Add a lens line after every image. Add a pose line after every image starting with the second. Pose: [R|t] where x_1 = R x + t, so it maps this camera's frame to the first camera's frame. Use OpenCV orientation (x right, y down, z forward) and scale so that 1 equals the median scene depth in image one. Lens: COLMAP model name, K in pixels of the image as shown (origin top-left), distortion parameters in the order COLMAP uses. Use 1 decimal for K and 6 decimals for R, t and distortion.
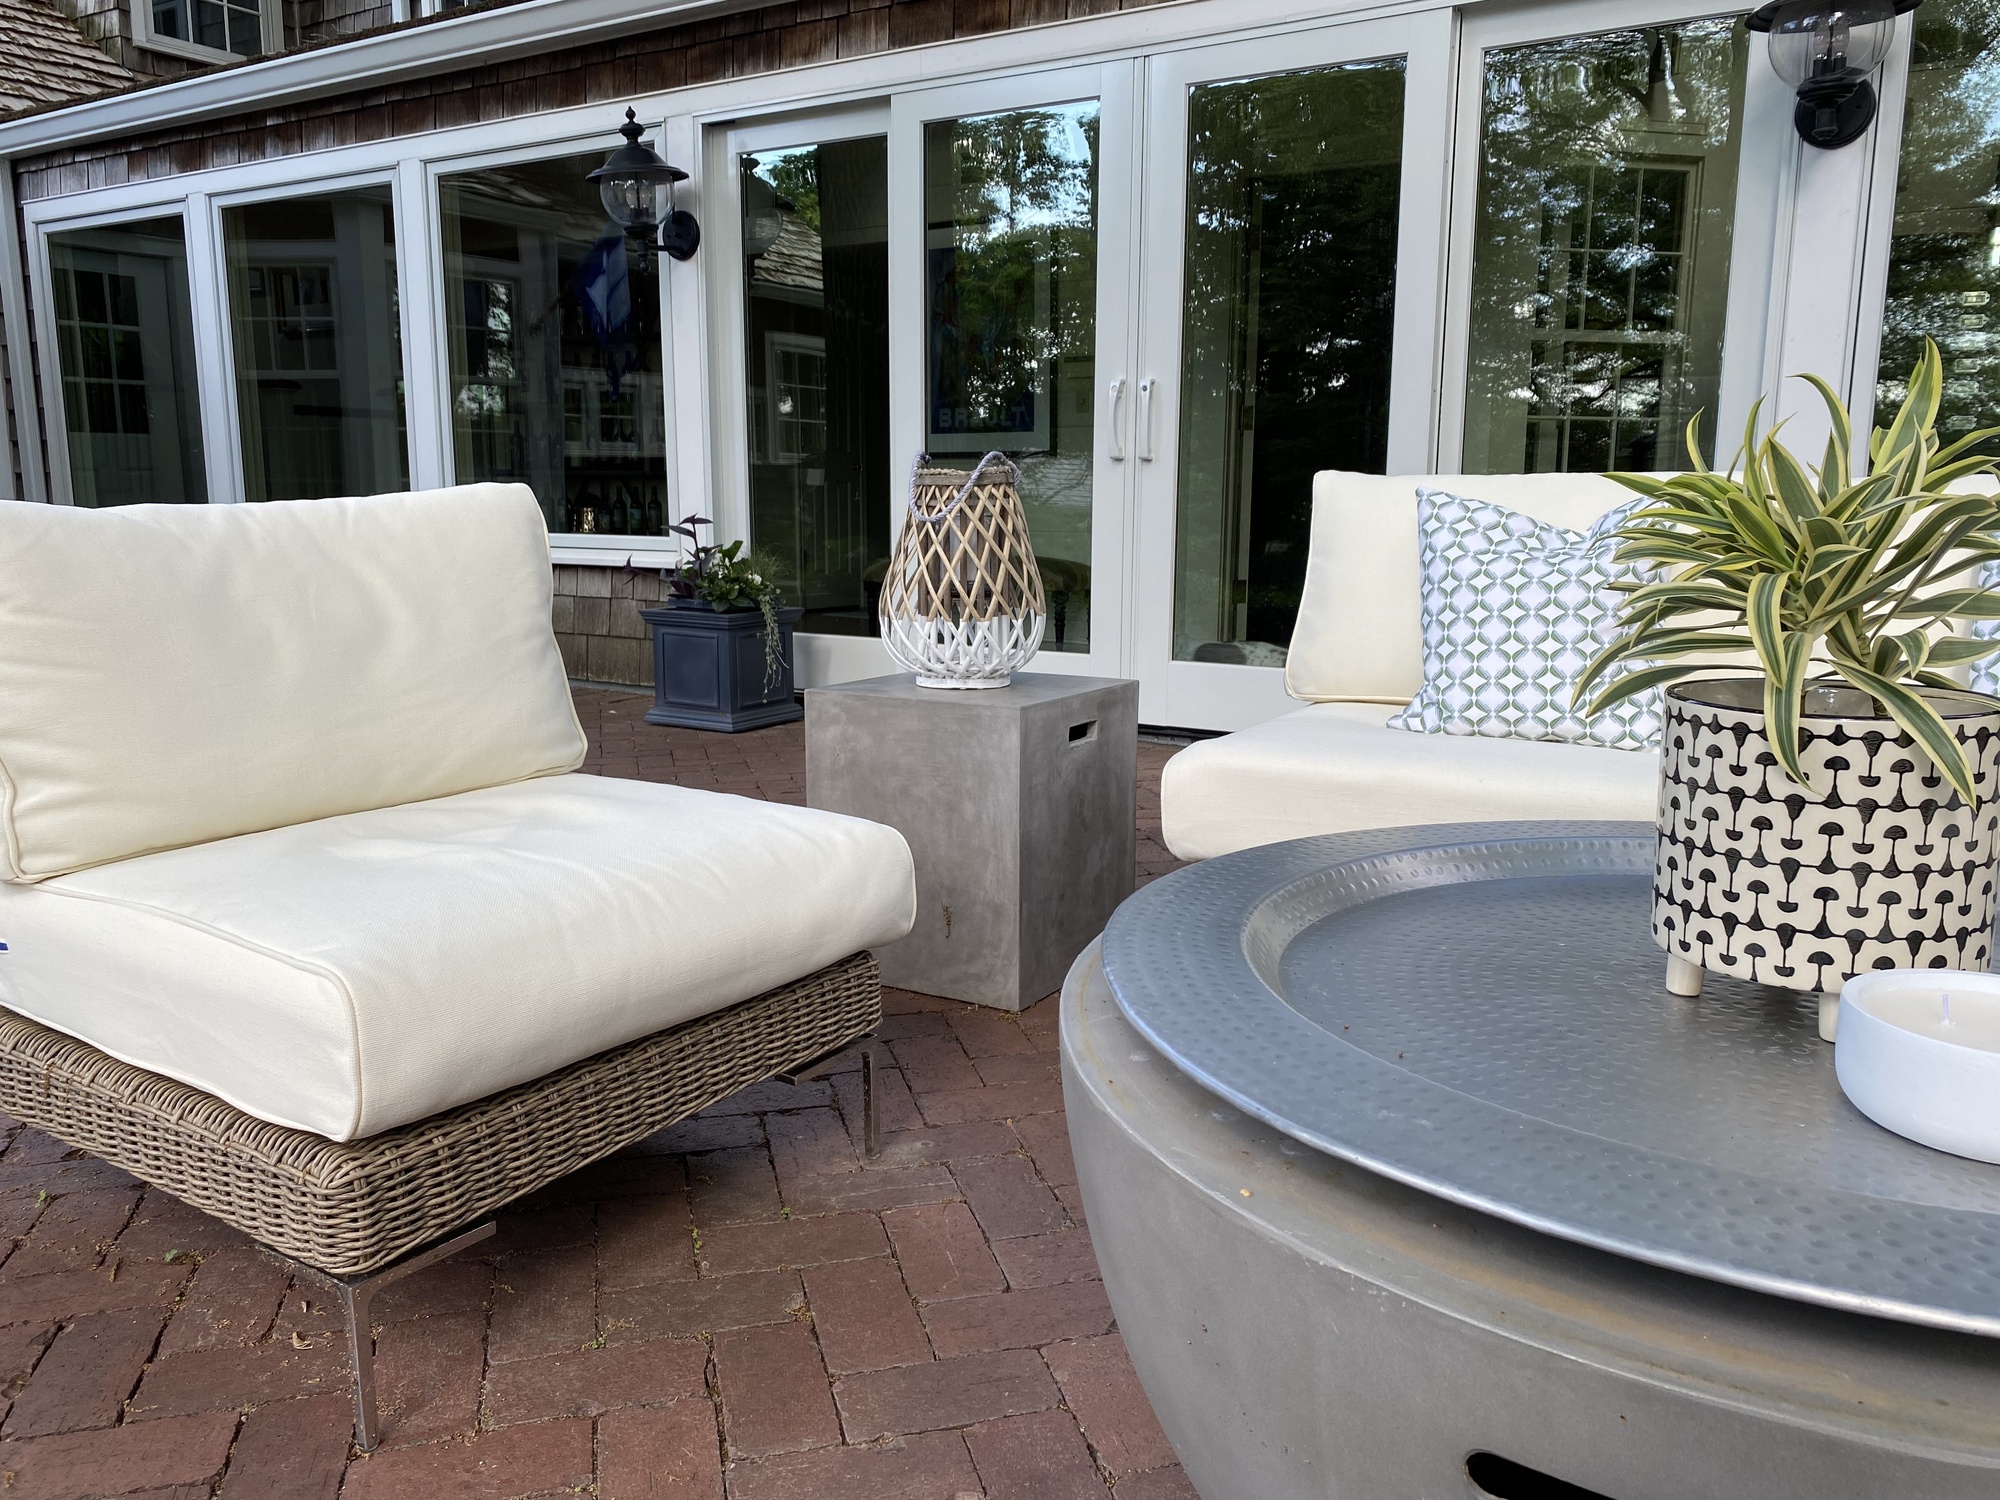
lens RADIAL K [[1537.6, 0, 992.4], [0, 1537.6, 751.4], [0, 0, 1]] dist [0.038703, -0.043440]
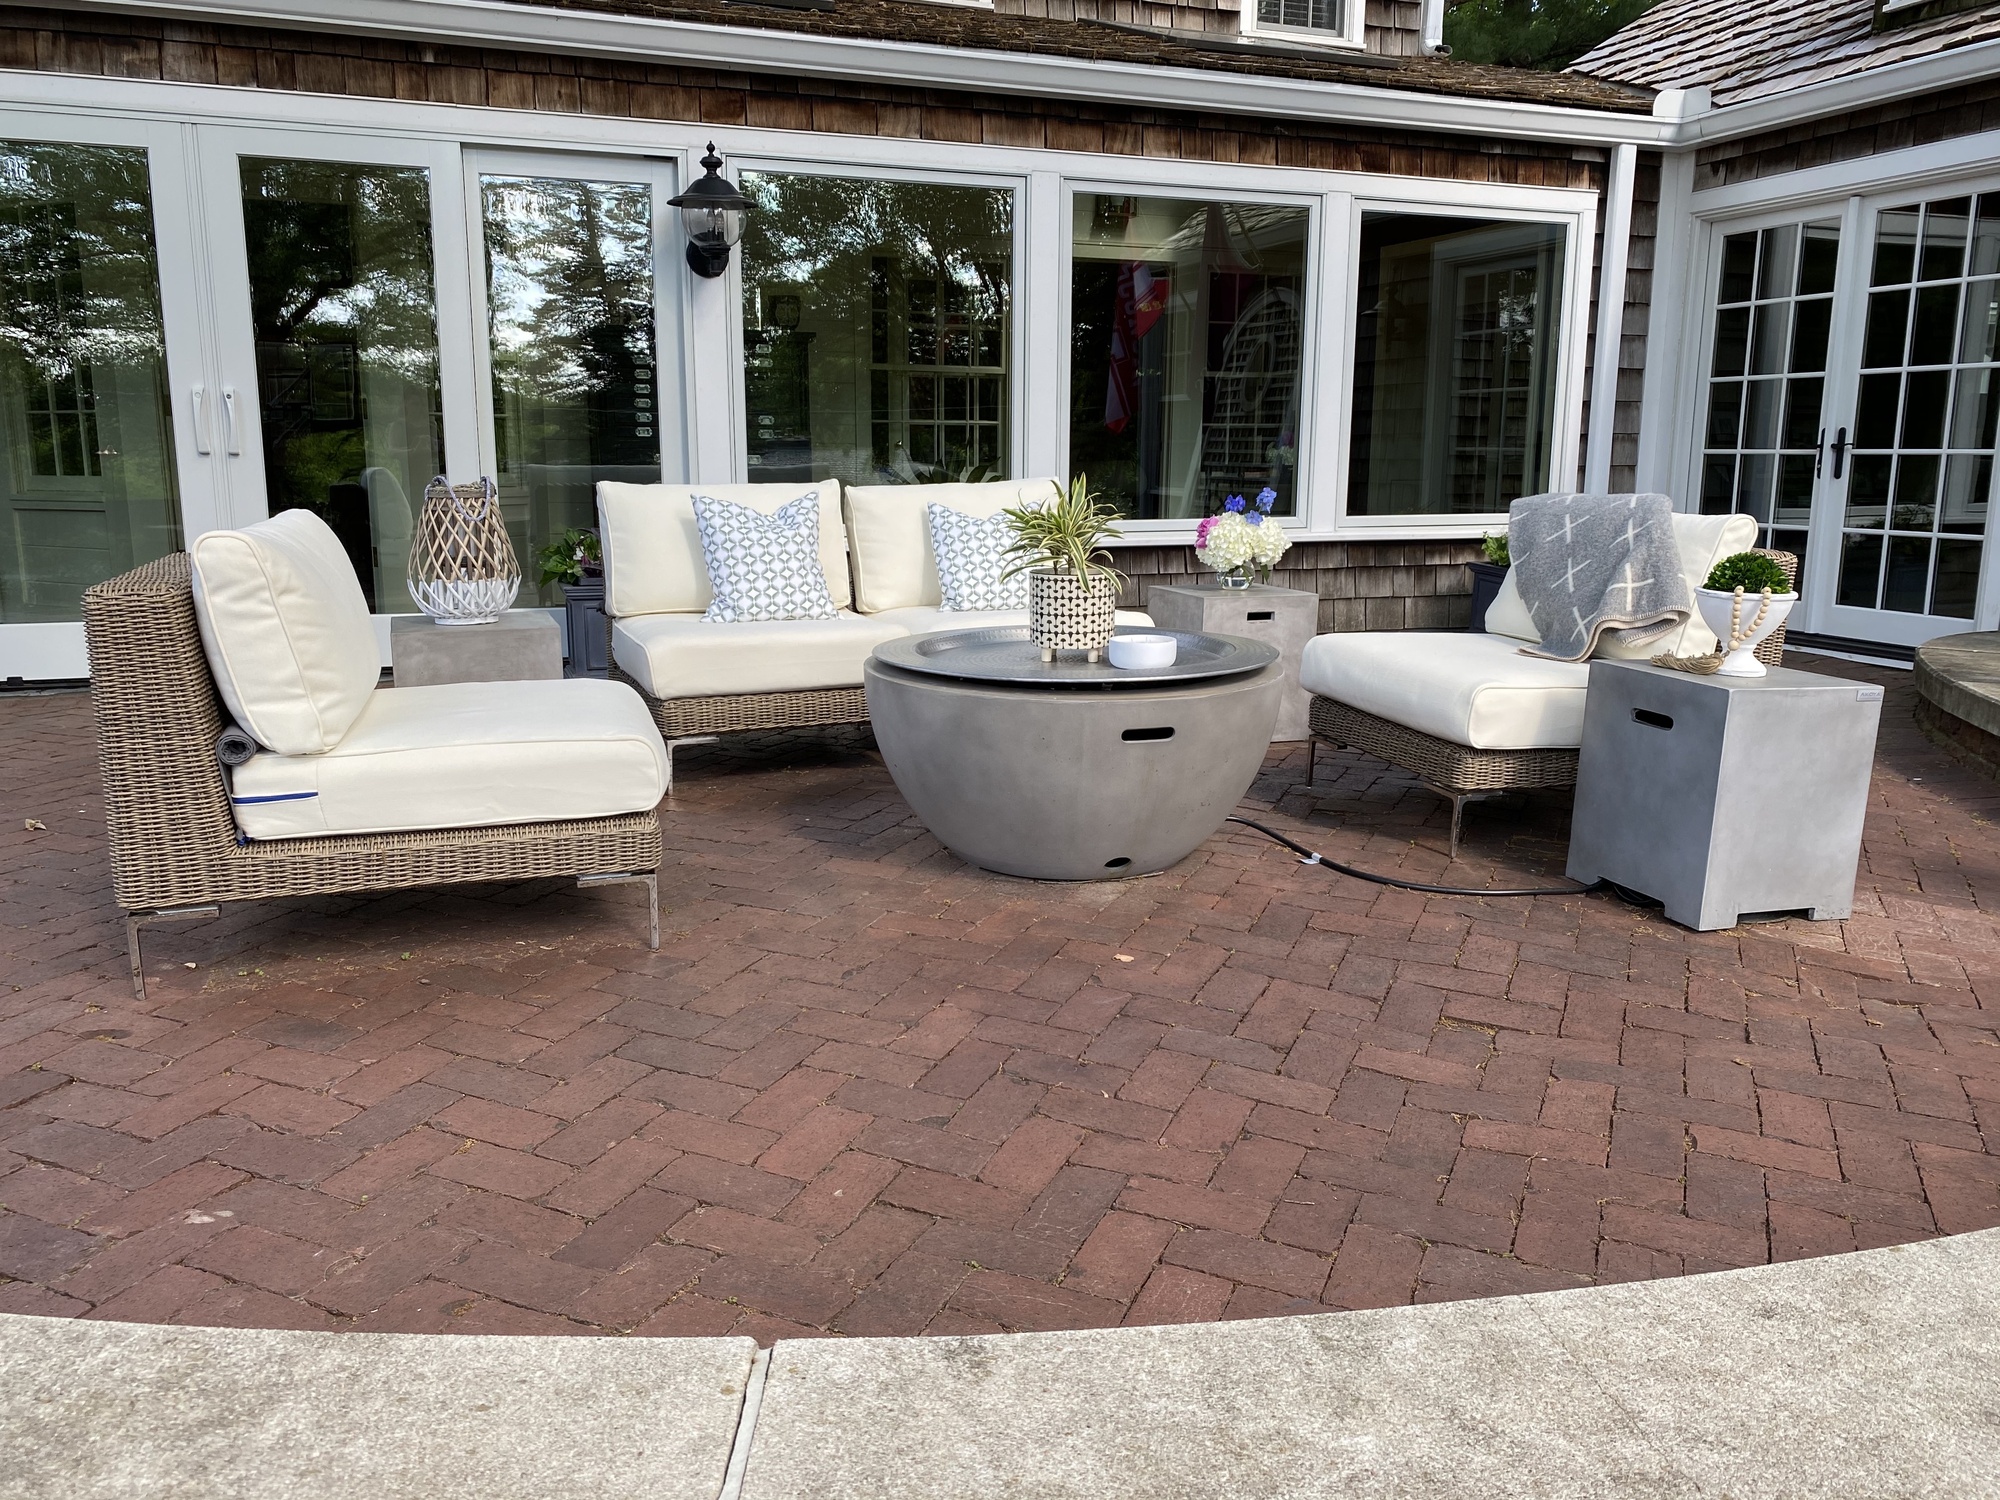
lens RADIAL K [[1537.6, 0, 1020.5], [0, 1537.6, 756.0], [0, 0, 1]] dist [0.038703, -0.043440]
pose [[0.608722, -0.157293, 0.777635, -1.010999], [0.128086, 0.986776, 0.099332, 0.008262], [-0.782976, 0.039139, 0.620820, -0.469929]]
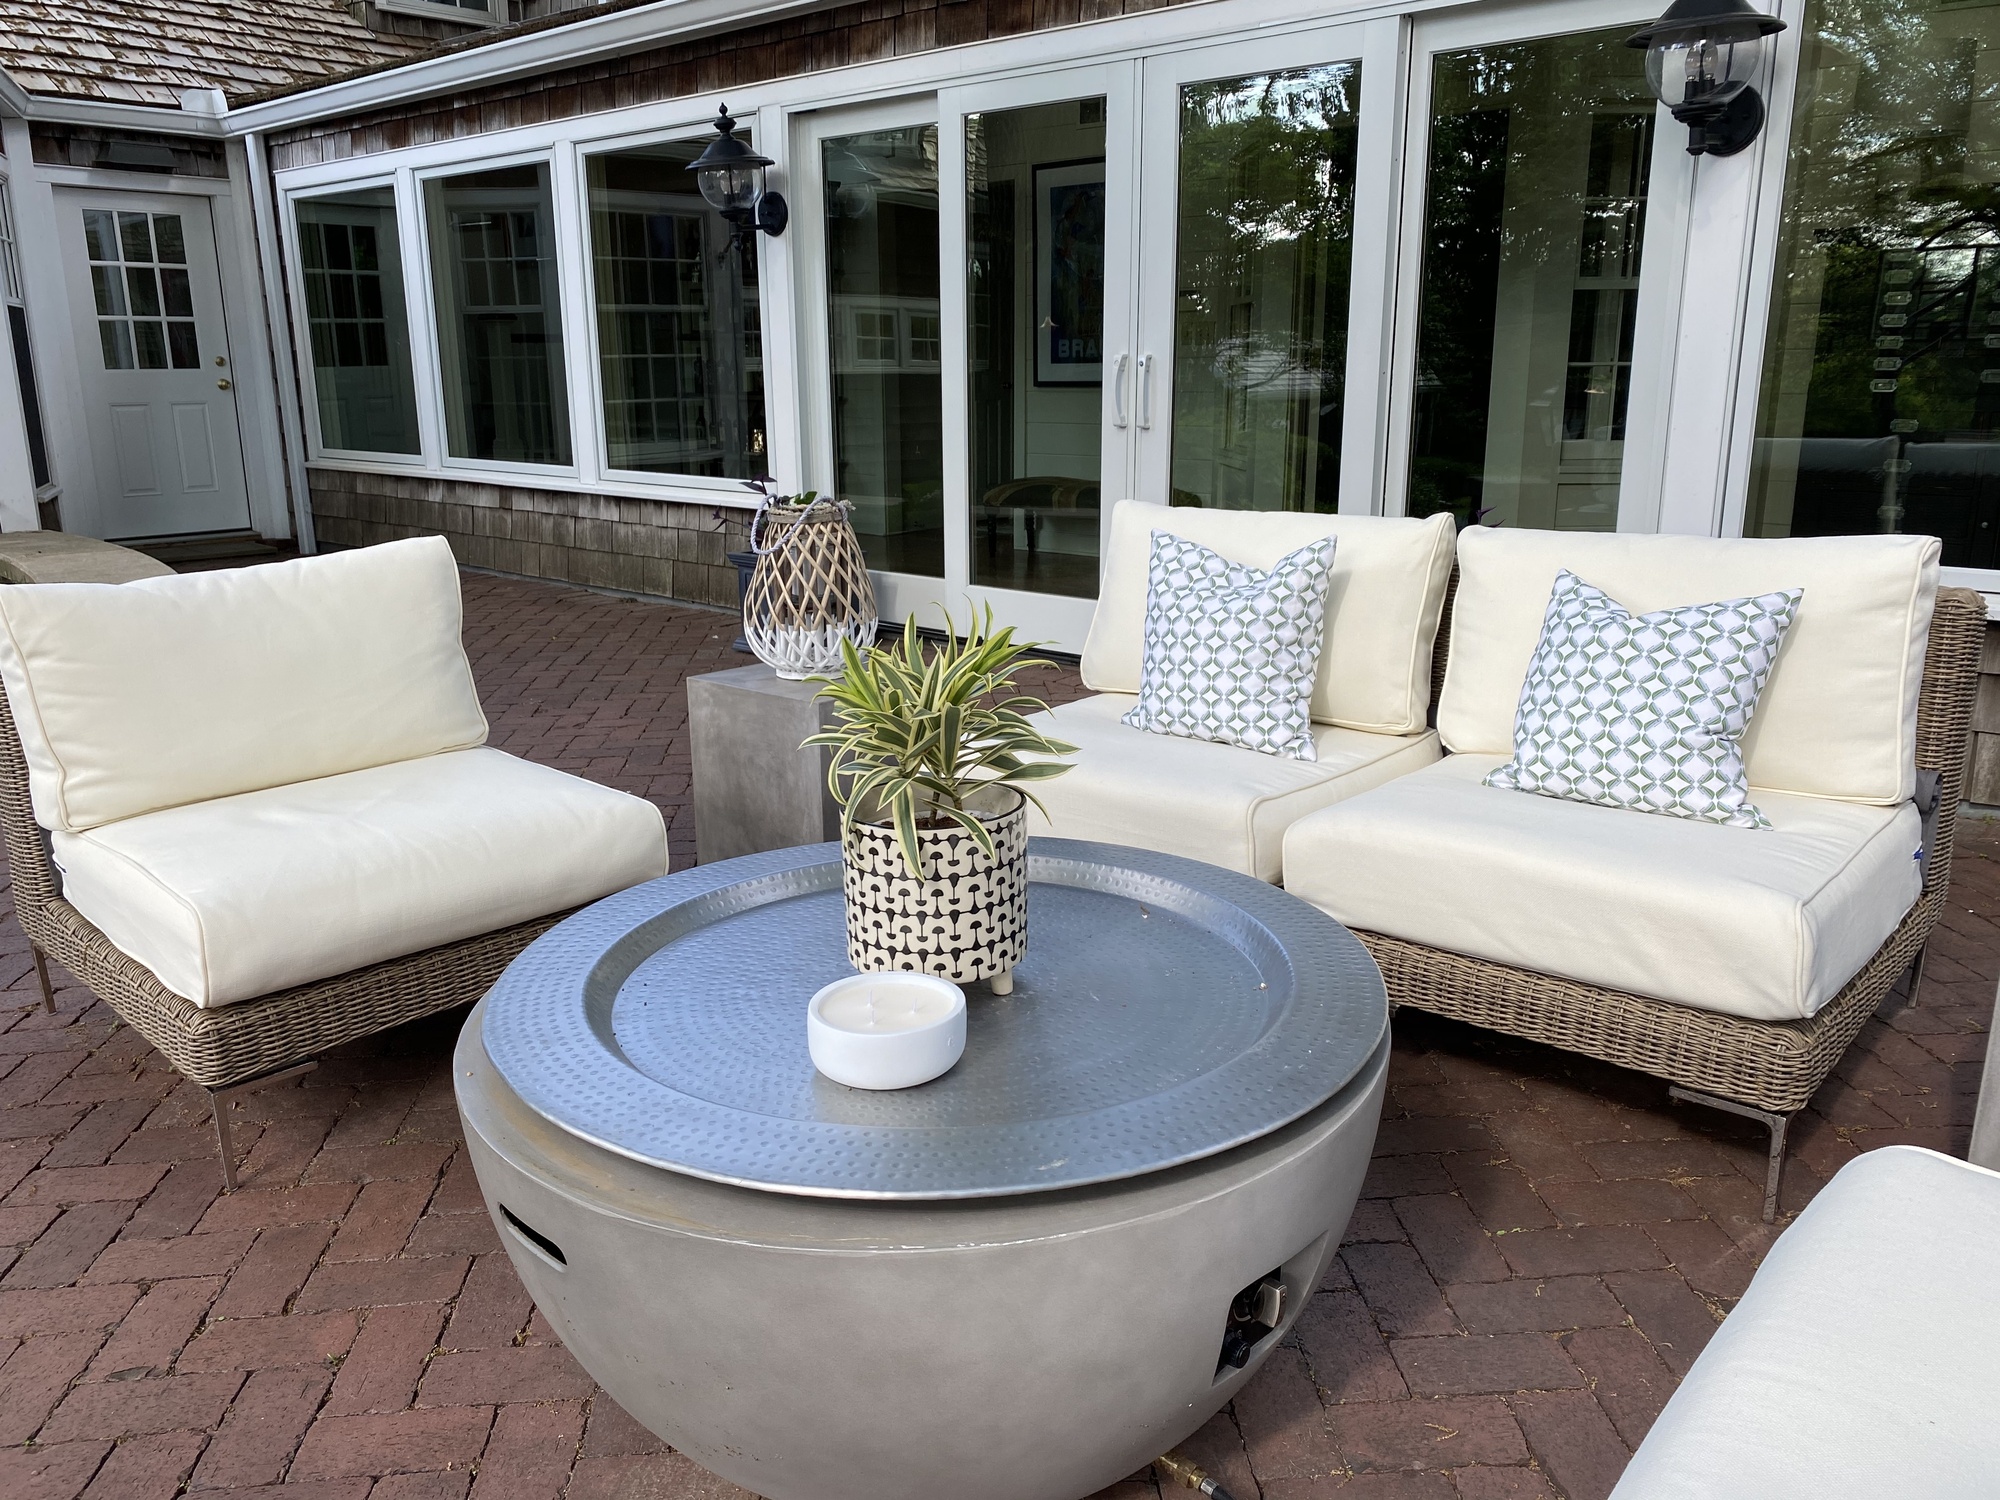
lens RADIAL K [[1537.6, 0, 986.7], [0, 1537.6, 751.5], [0, 0, 1]] dist [0.038703, -0.043440]
pose [[0.983928, 0.033795, -0.175340, 0.376810], [-0.019014, 0.996173, 0.085306, -0.098363], [0.177552, -0.080601, 0.980805, -0.251446]]
